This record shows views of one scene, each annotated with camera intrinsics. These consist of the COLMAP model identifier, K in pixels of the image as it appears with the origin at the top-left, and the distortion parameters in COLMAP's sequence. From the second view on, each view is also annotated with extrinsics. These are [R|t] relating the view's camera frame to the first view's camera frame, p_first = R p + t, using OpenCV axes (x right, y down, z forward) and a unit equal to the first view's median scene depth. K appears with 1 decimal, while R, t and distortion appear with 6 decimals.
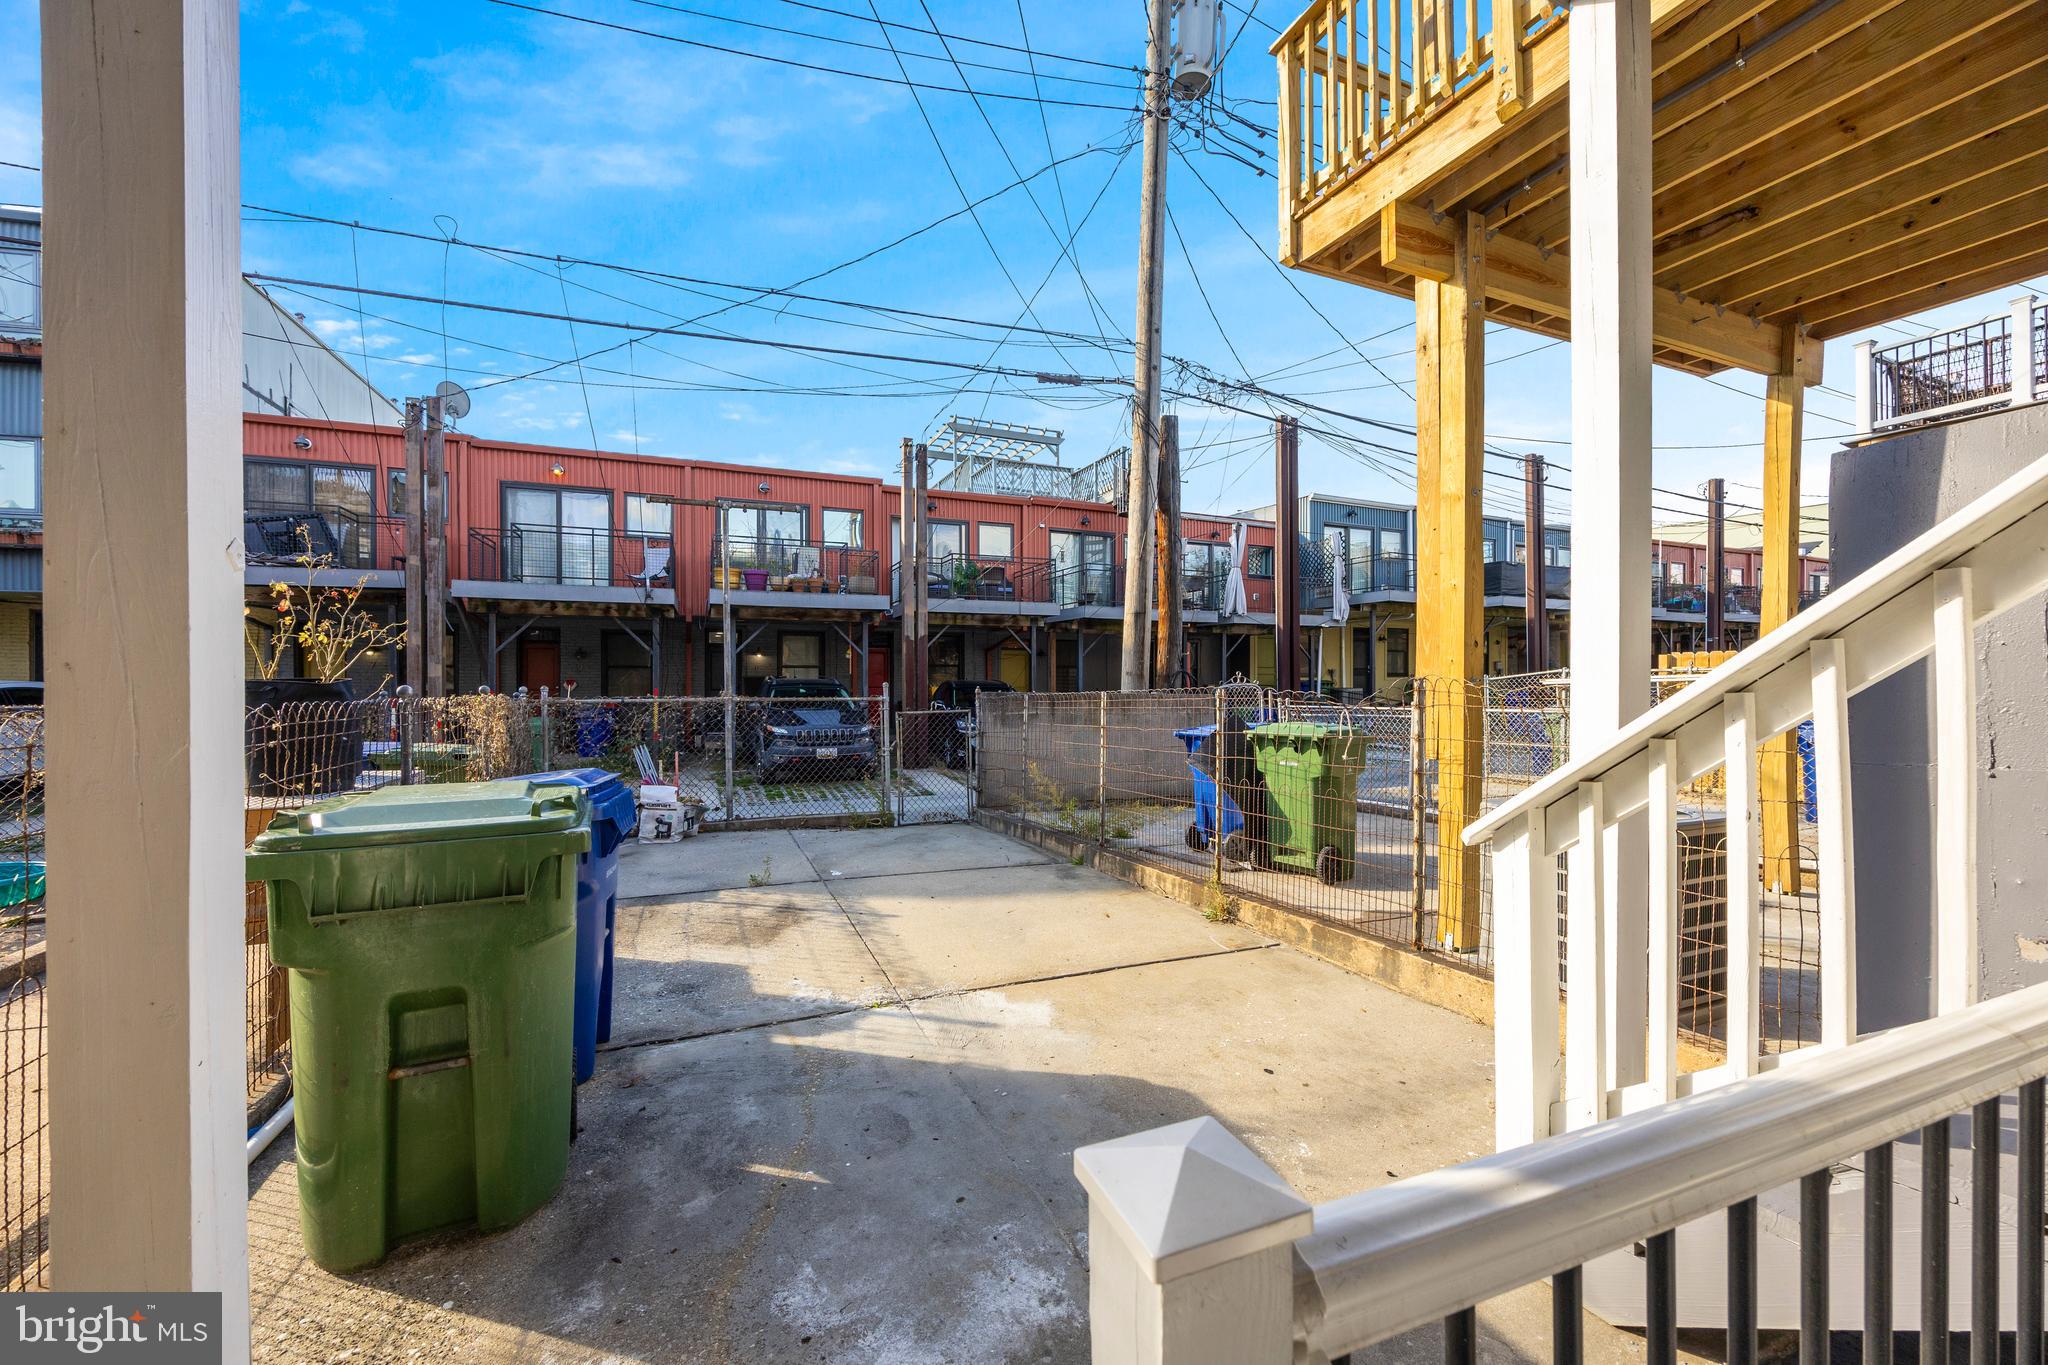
lens RADIAL K [[774.8, 0, 1013.9], [0, 774.8, 687.3], [0, 0, 1]] dist [-0.005088, -0.000123]
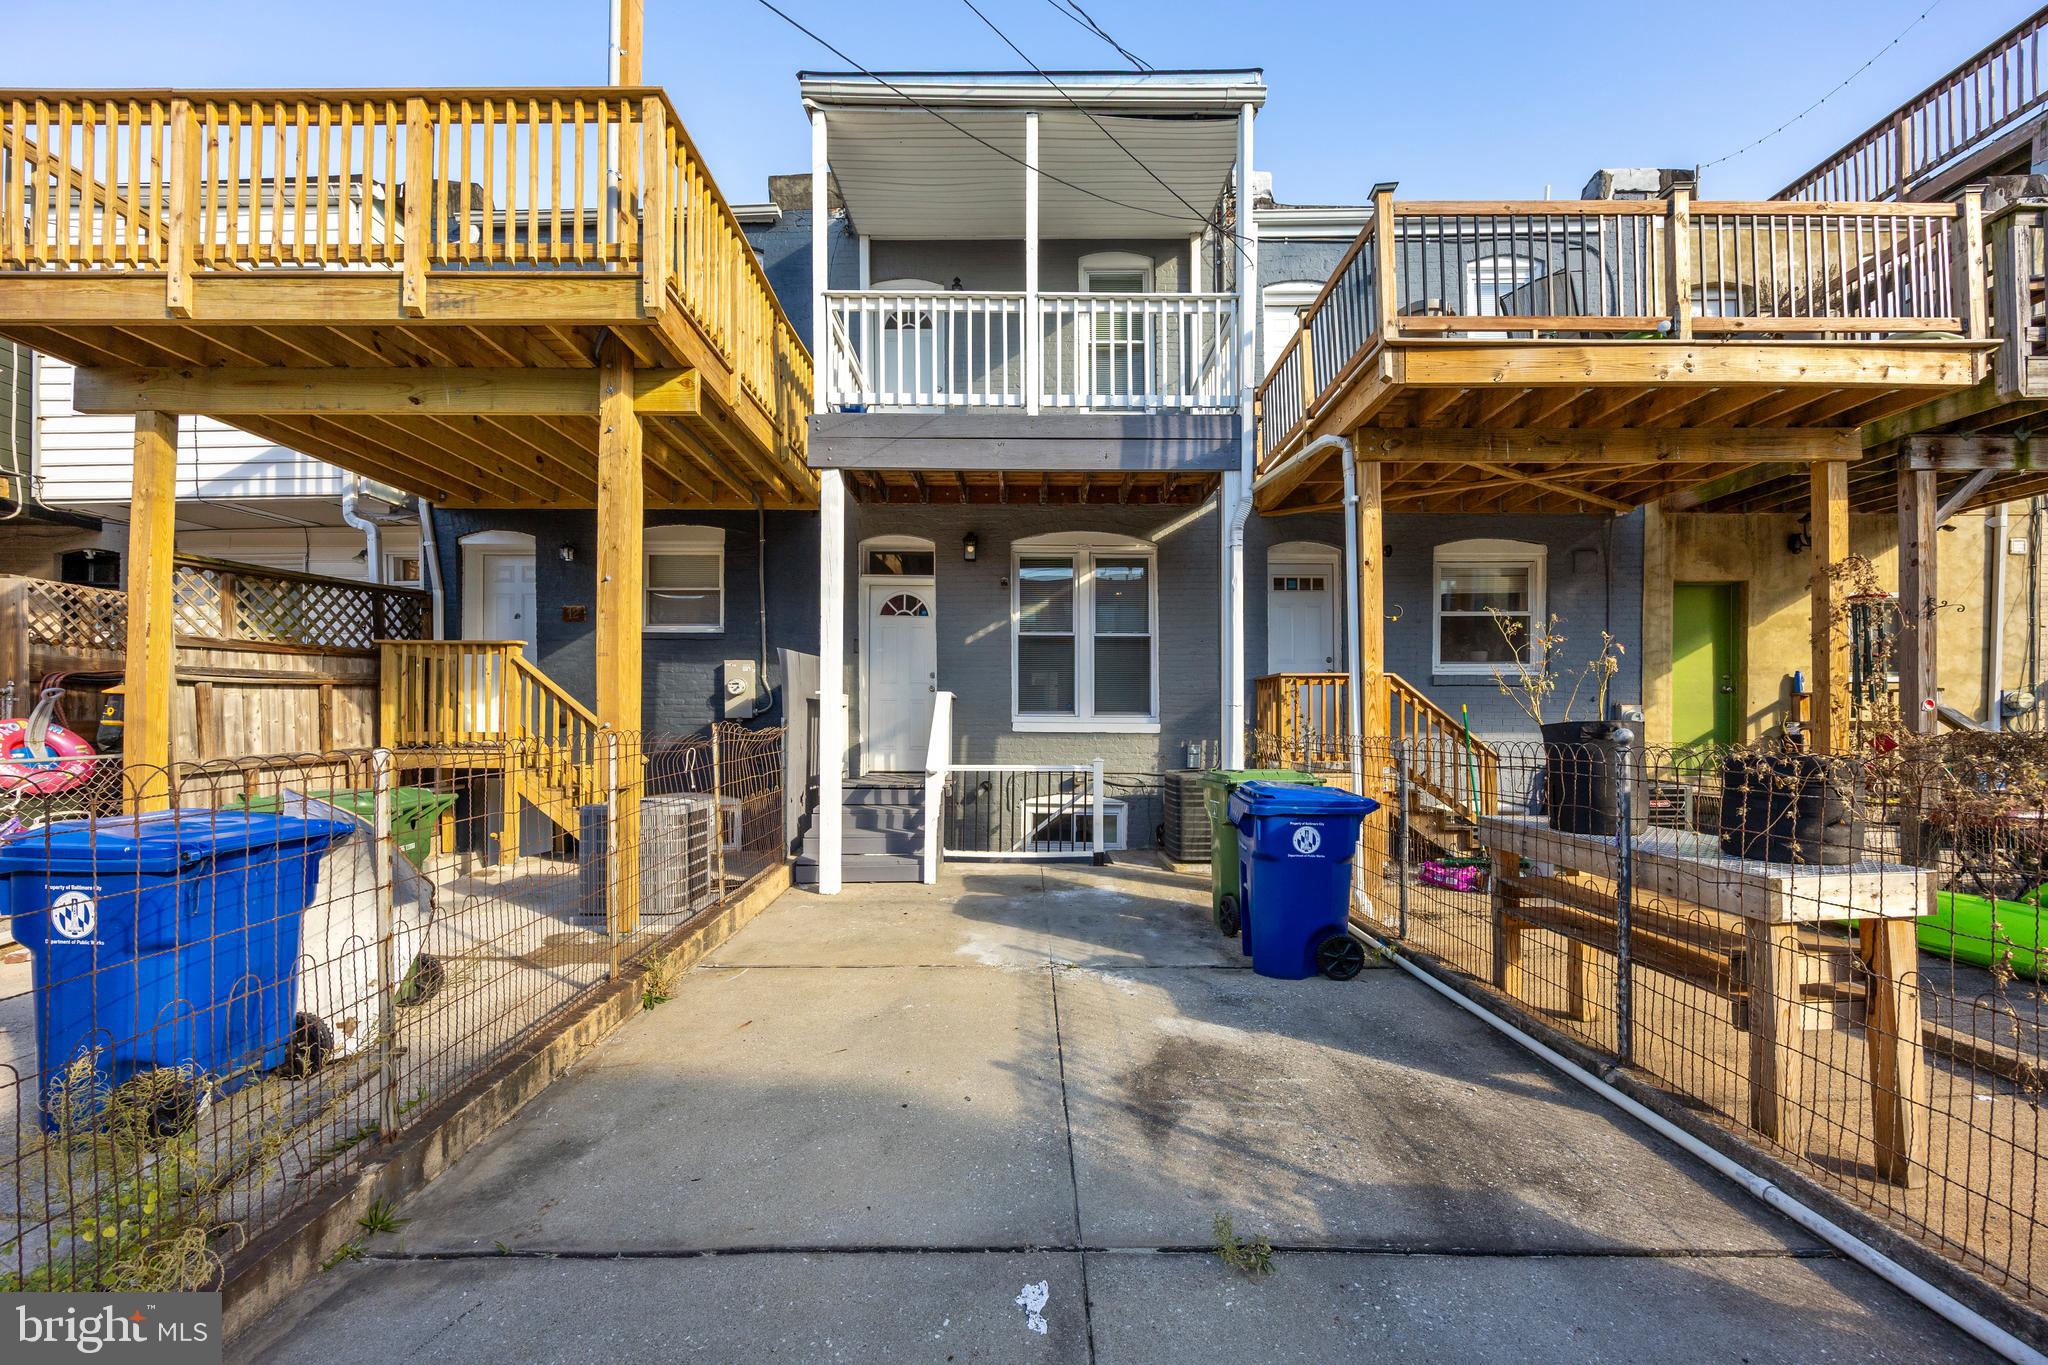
lens RADIAL K [[774.8, 0, 1013.9], [0, 774.8, 687.3], [0, 0, 1]] dist [-0.005088, -0.000123]
pose [[-0.920007, 0.018879, 0.391447, -0.293406], [0.000665, 0.998913, -0.046613, -0.004891], [-0.391901, -0.042624, -0.919019, 1.085556]]
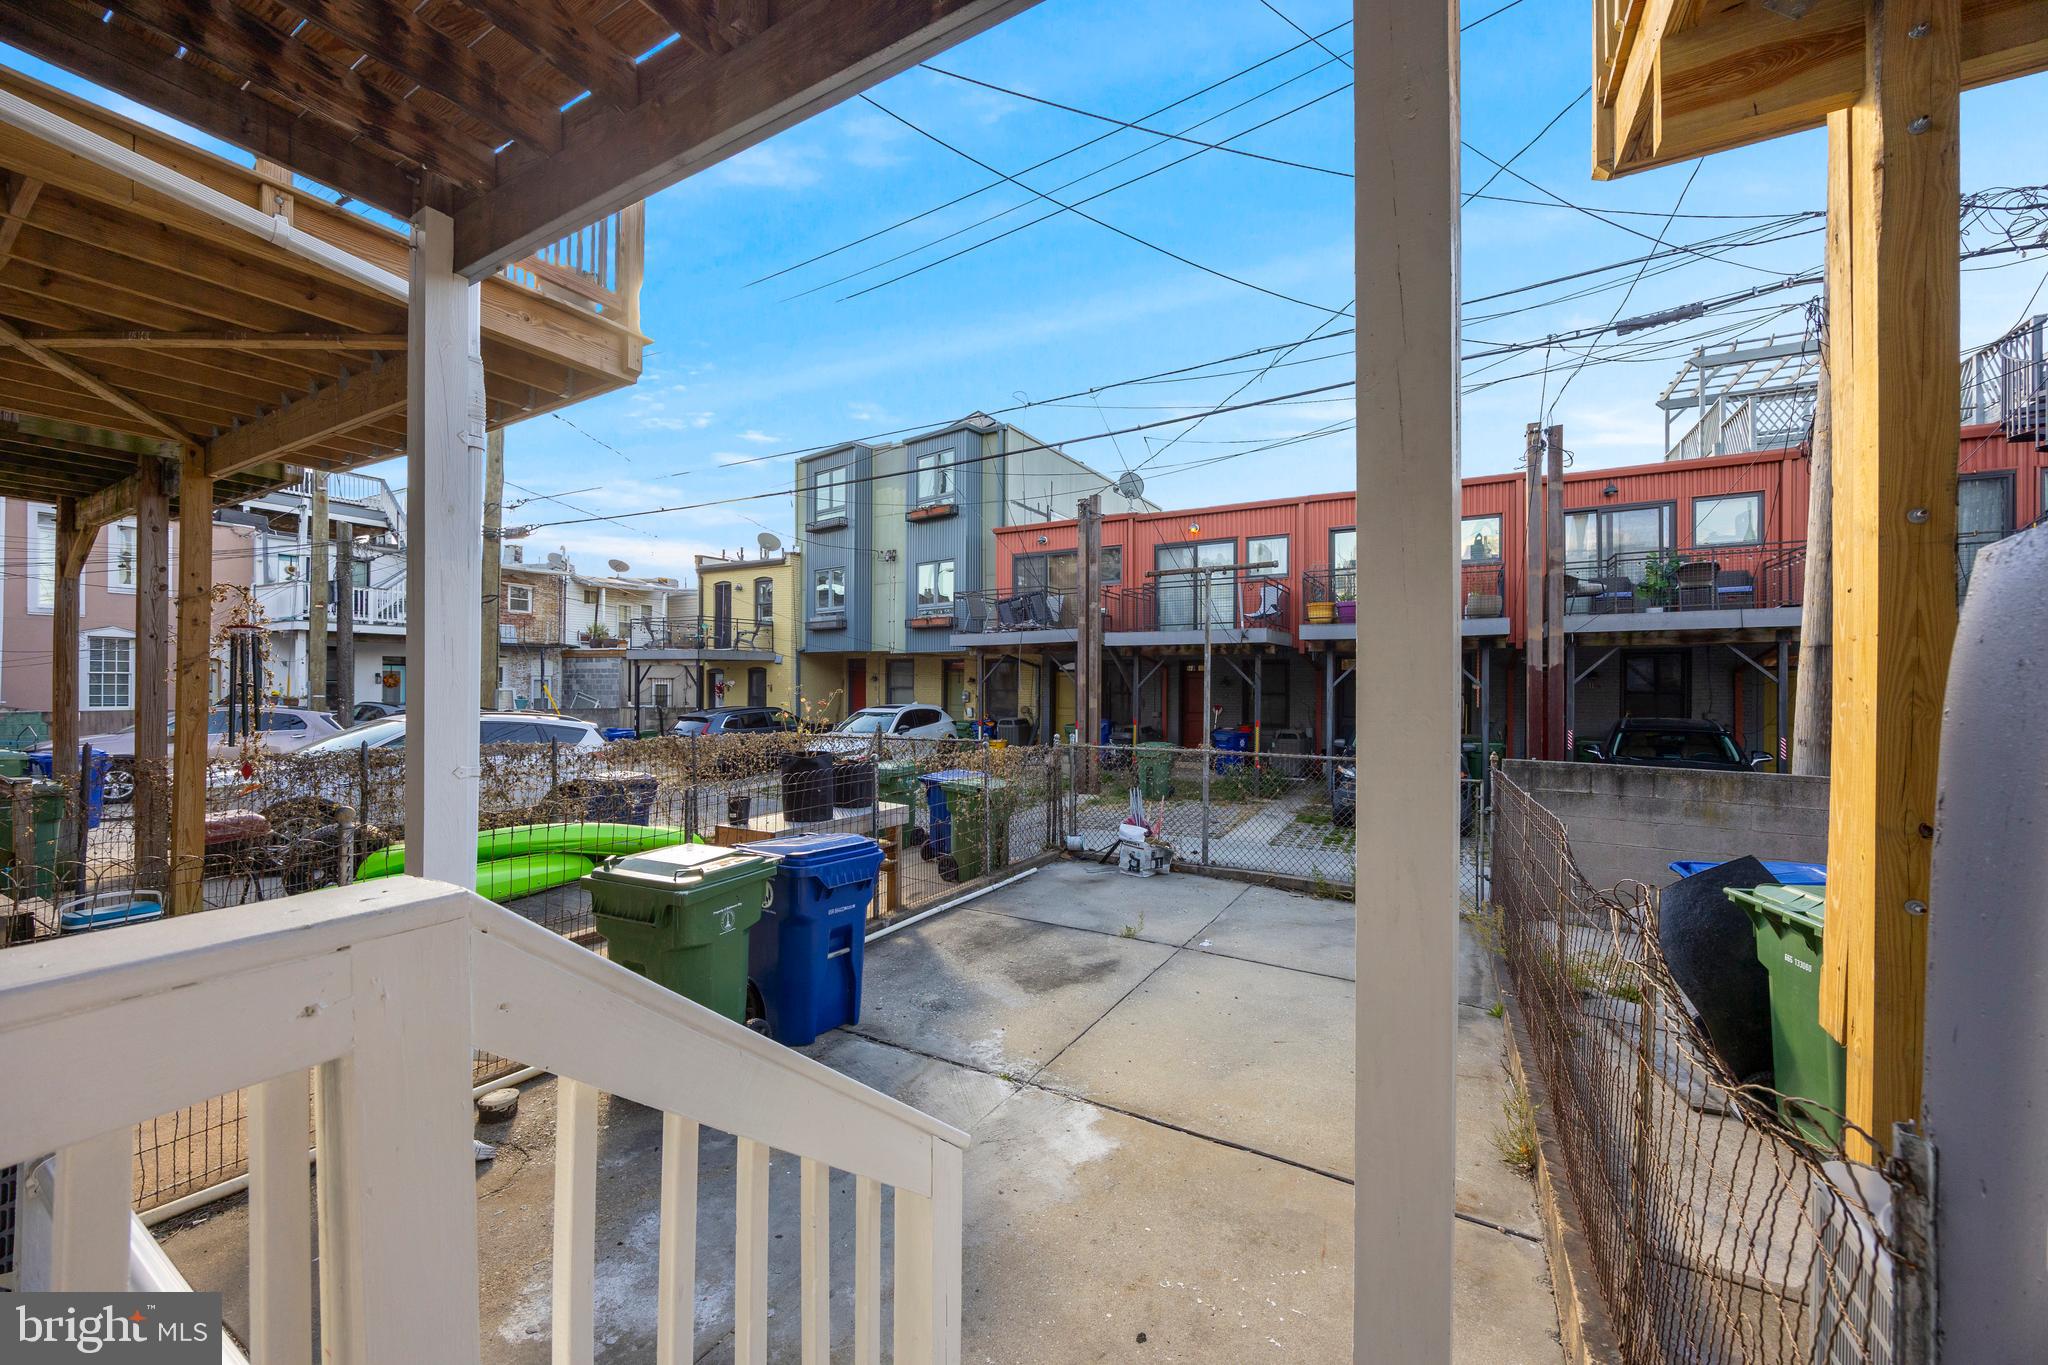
lens RADIAL K [[774.8, 0, 1013.9], [0, 774.8, 687.3], [0, 0, 1]] dist [-0.005088, -0.000123]
pose [[0.610347, 0.005554, -0.792115, 0.345279], [-0.009436, 0.999955, -0.000260, -0.077063], [0.792078, 0.007633, 0.610372, 0.146279]]
